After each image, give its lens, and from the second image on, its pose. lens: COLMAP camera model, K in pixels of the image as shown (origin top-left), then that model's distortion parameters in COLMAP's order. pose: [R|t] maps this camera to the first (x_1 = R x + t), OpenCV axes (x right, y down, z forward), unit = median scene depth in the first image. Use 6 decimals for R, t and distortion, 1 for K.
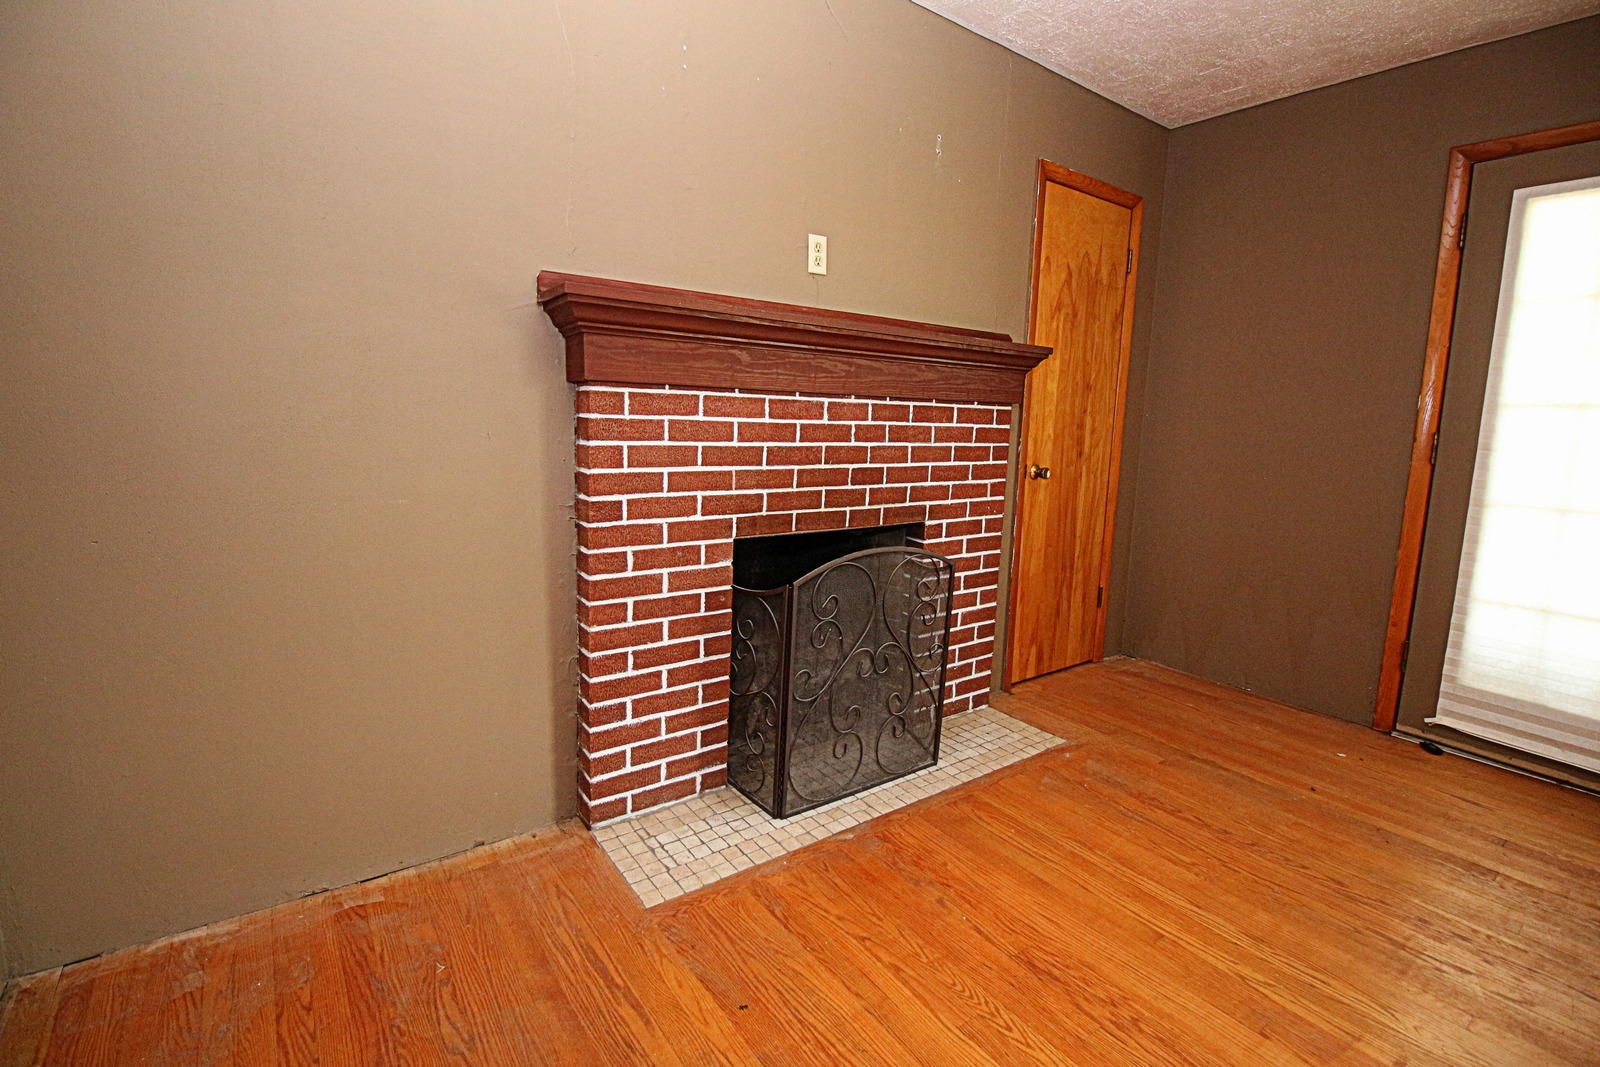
lens RADIAL K [[745.9, 0, 800.3], [0, 745.9, 516.0], [0, 0, 1]] dist [-0.003147, -0.014529]
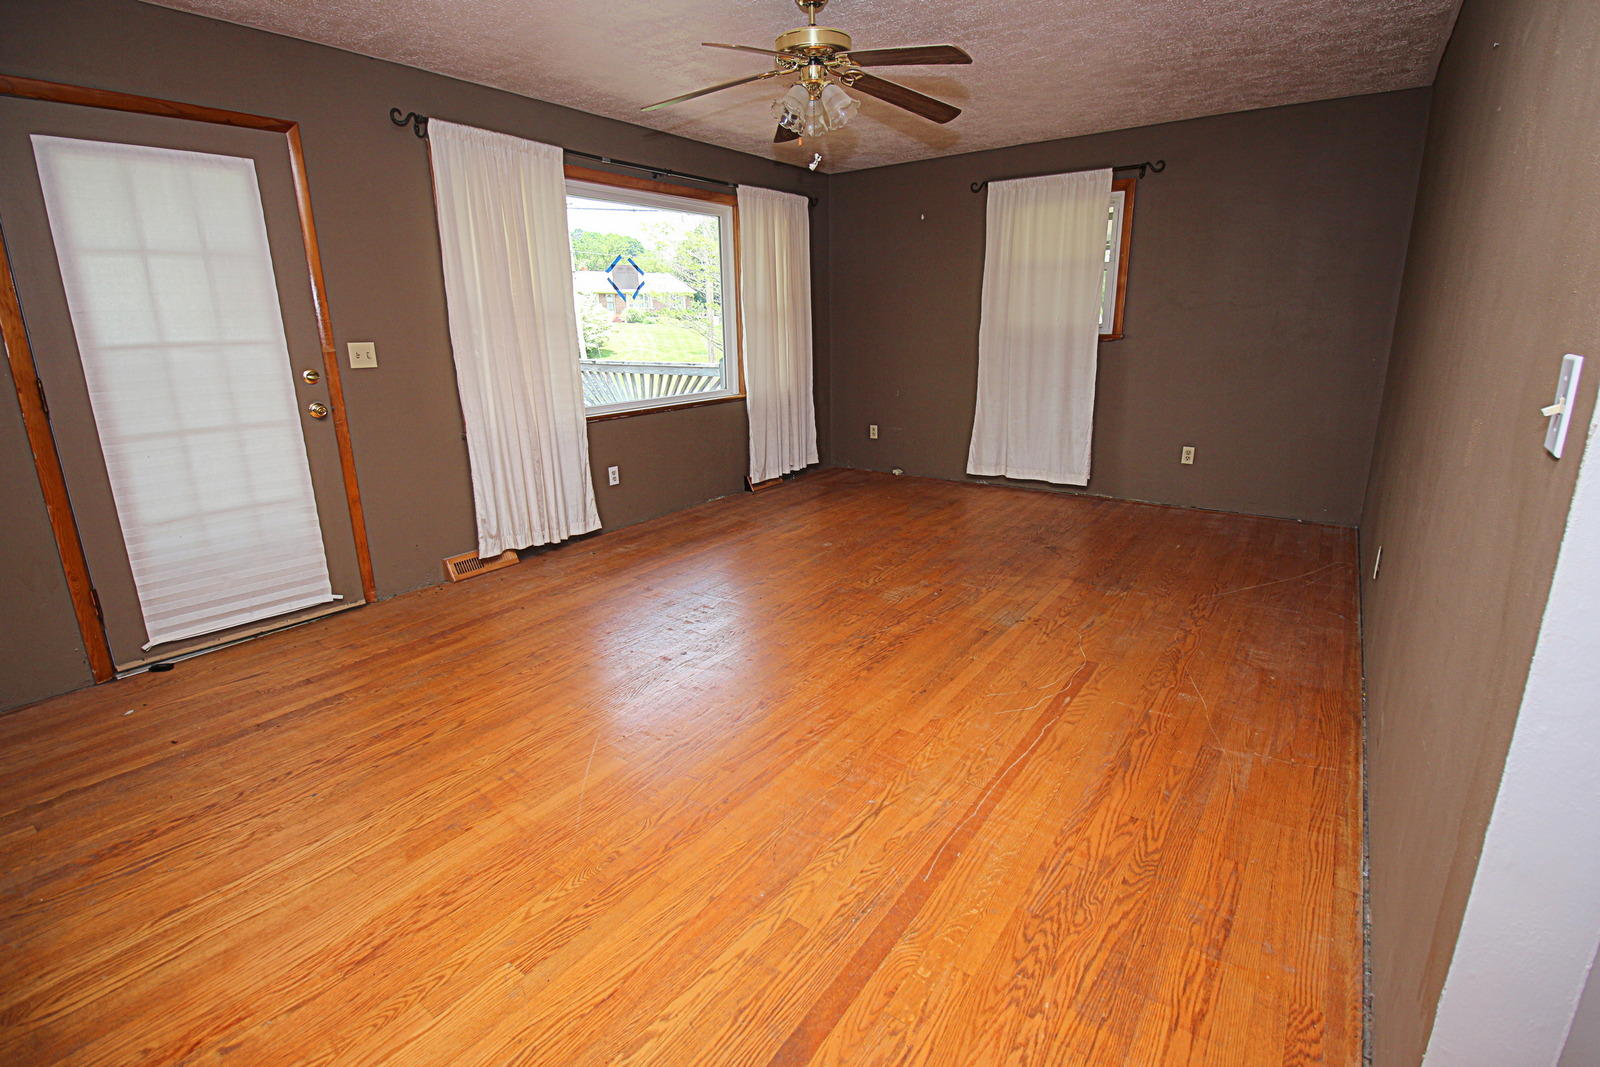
lens RADIAL K [[745.9, 0, 800.3], [0, 745.9, 516.0], [0, 0, 1]] dist [-0.003147, -0.014529]
pose [[-0.311248, -0.266268, 0.912264, -0.382855], [0.134581, 0.937922, 0.319674, -0.119548], [-0.940751, 0.222271, -0.256091, 0.352472]]
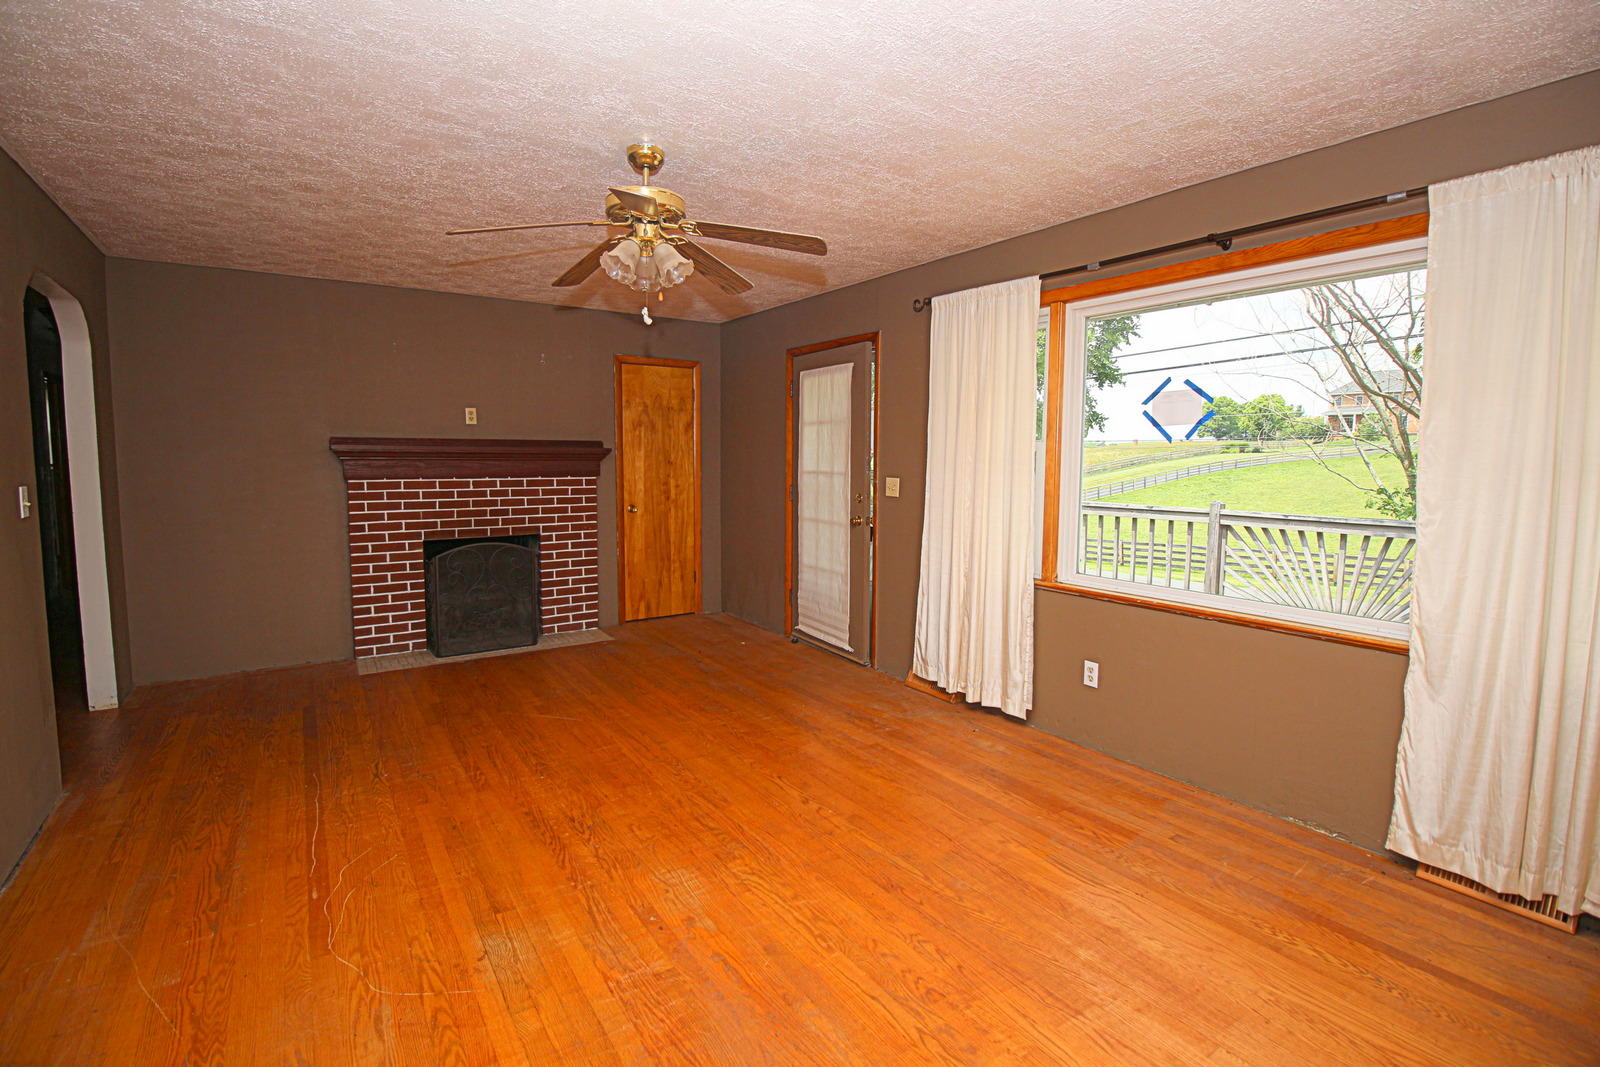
lens RADIAL K [[745.9, 0, 800.3], [0, 745.9, 516.0], [0, 0, 1]] dist [-0.003147, -0.014529]
pose [[0.998953, -0.023421, -0.039305, 0.983484], [0.021232, 0.998249, -0.055207, 0.089790], [0.040529, 0.054314, 0.997701, -1.074769]]
